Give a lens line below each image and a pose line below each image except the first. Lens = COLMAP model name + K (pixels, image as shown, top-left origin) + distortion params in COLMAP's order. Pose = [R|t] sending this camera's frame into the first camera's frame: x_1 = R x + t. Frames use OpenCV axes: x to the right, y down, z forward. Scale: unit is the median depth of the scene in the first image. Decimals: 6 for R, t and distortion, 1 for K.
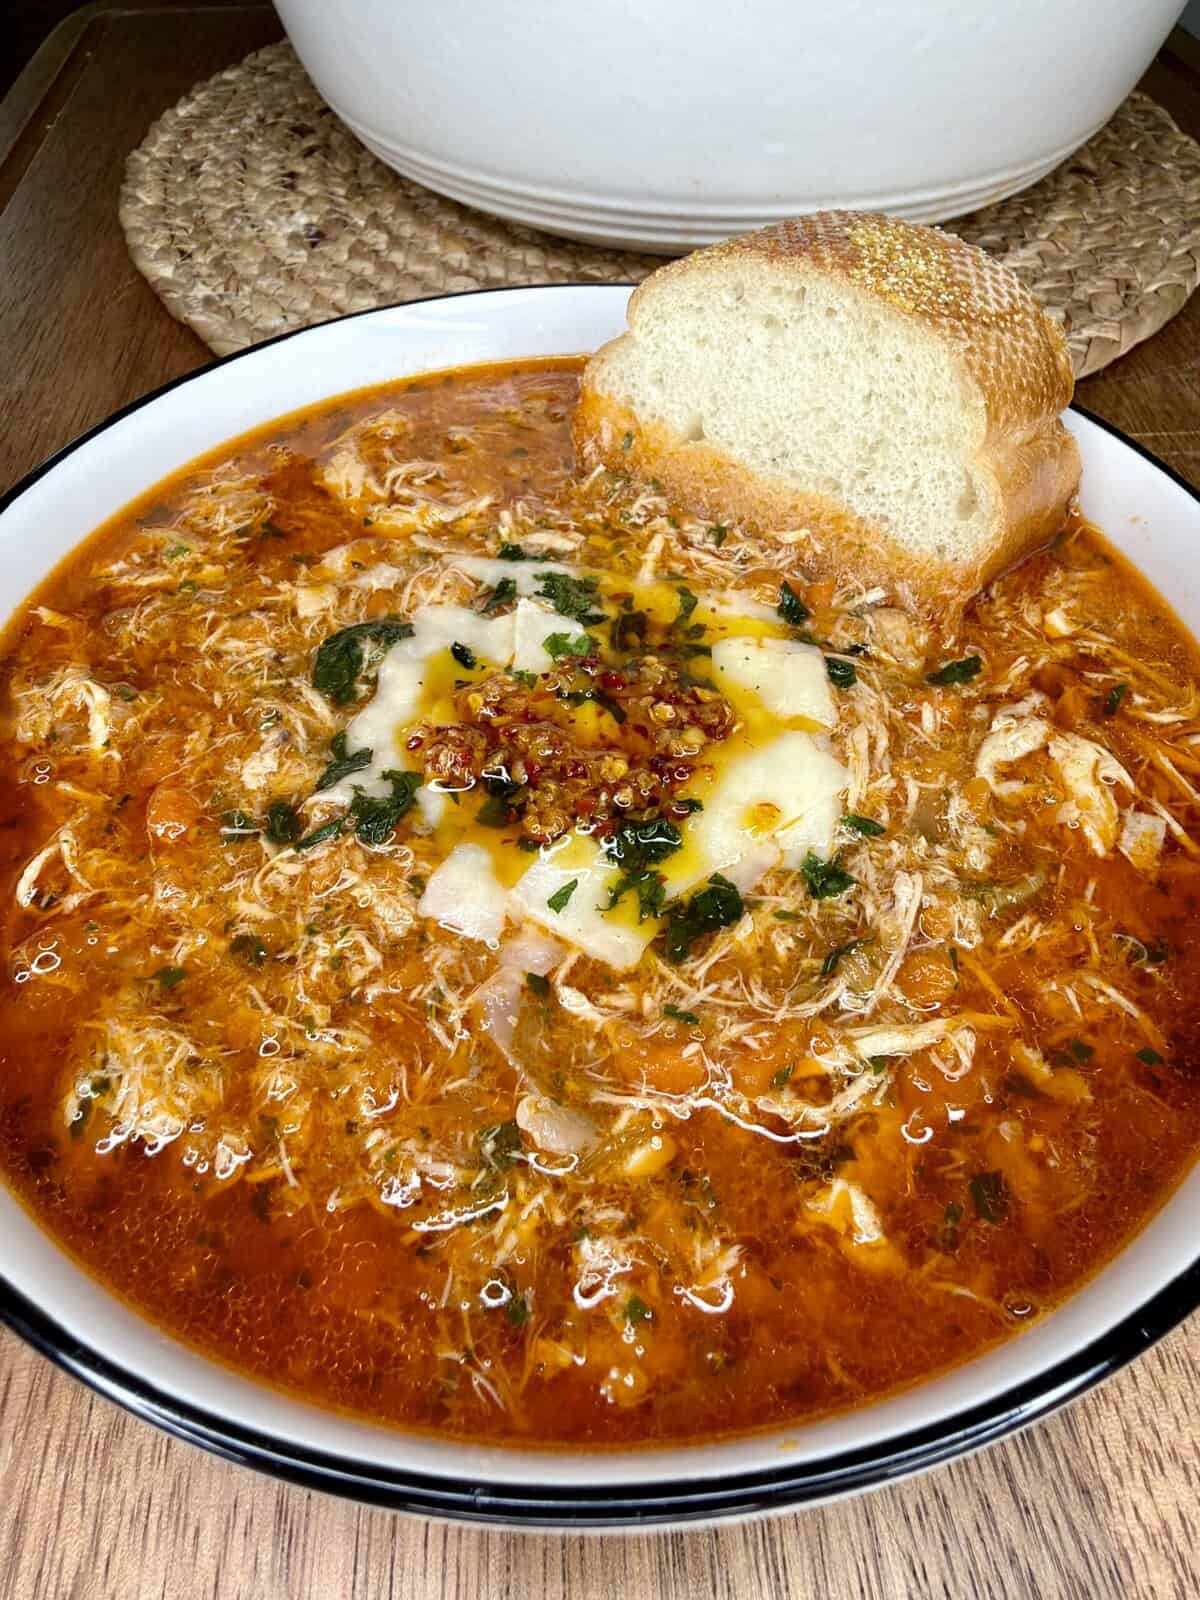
lens RADIAL K [[1217.1, 0, 596.5], [0, 1217.1, 842.3], [0, 0, 1]] dist [-0.011637, 0.000165]
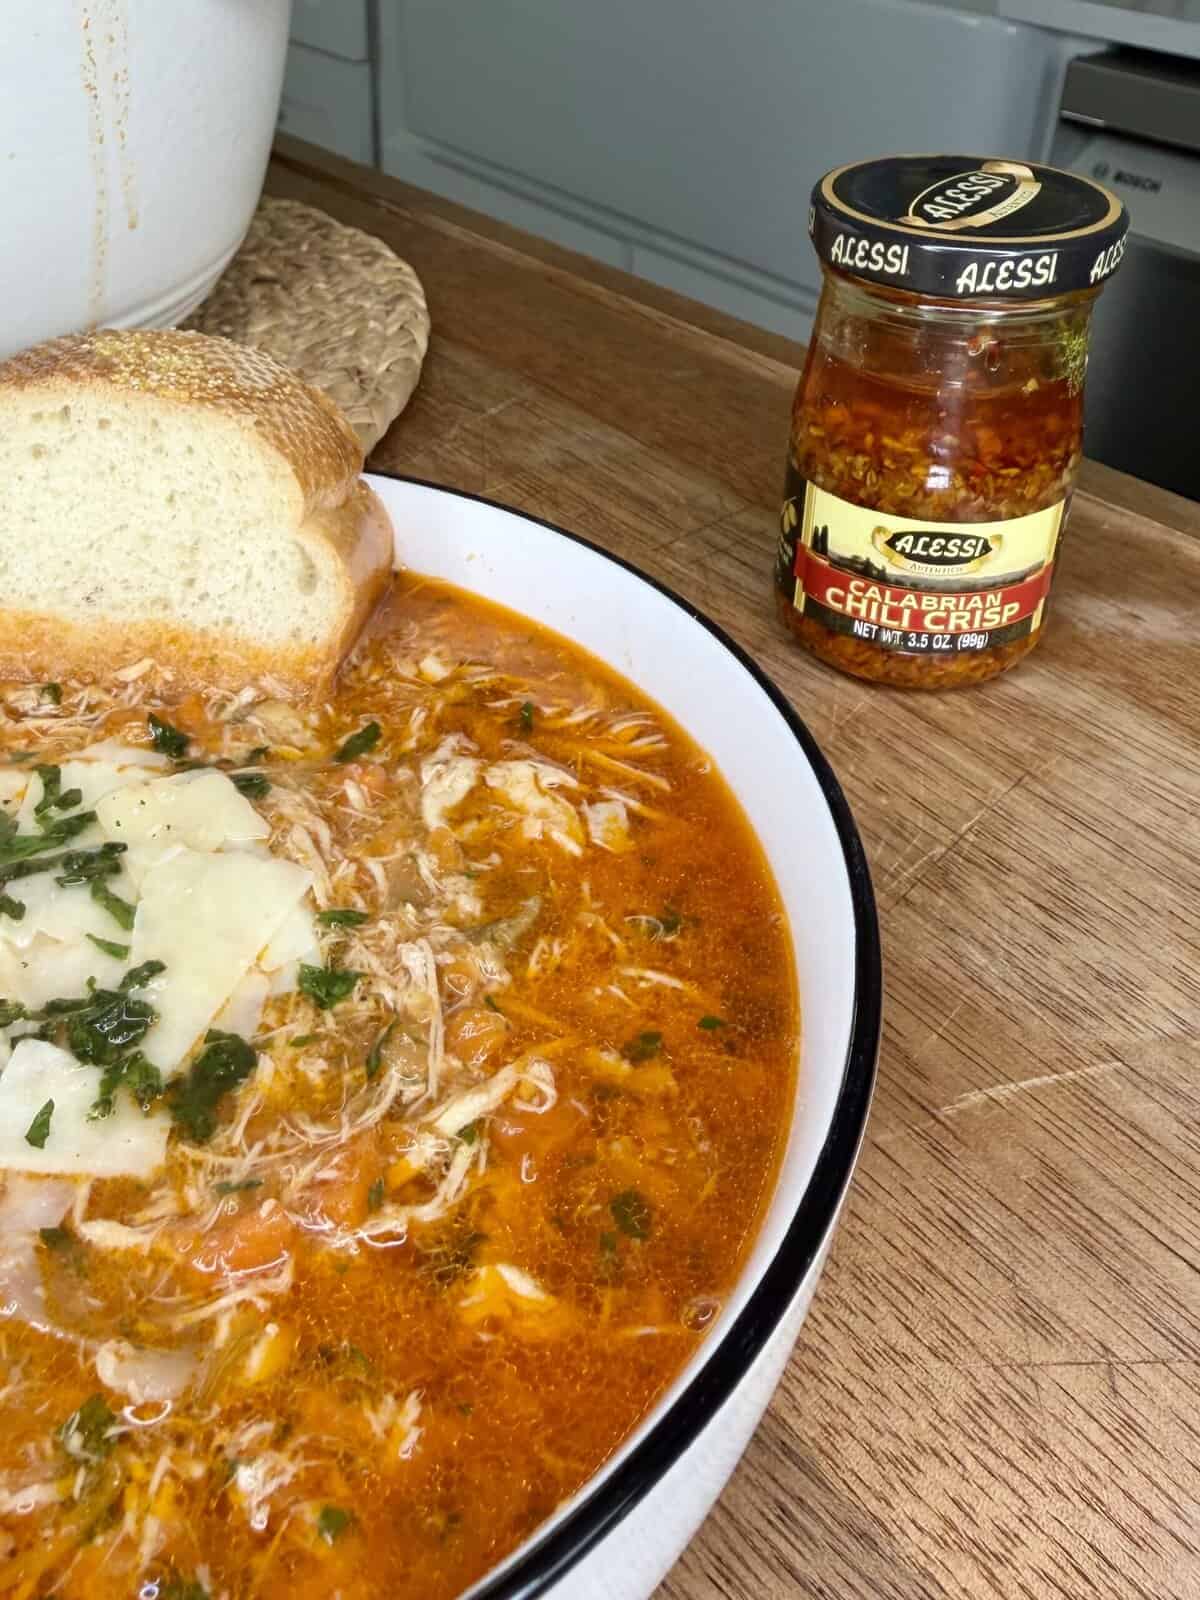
lens RADIAL K [[1571.5, 0, 598.8], [0, 1571.5, 712.7], [0, 0, 1]] dist [-0.024582, -0.026962]
pose [[0.835406, -0.302759, 0.458731, -0.109619], [0.410373, 0.898796, -0.154142, 0.108085], [-0.365637, 0.317022, 0.875104, -0.128081]]
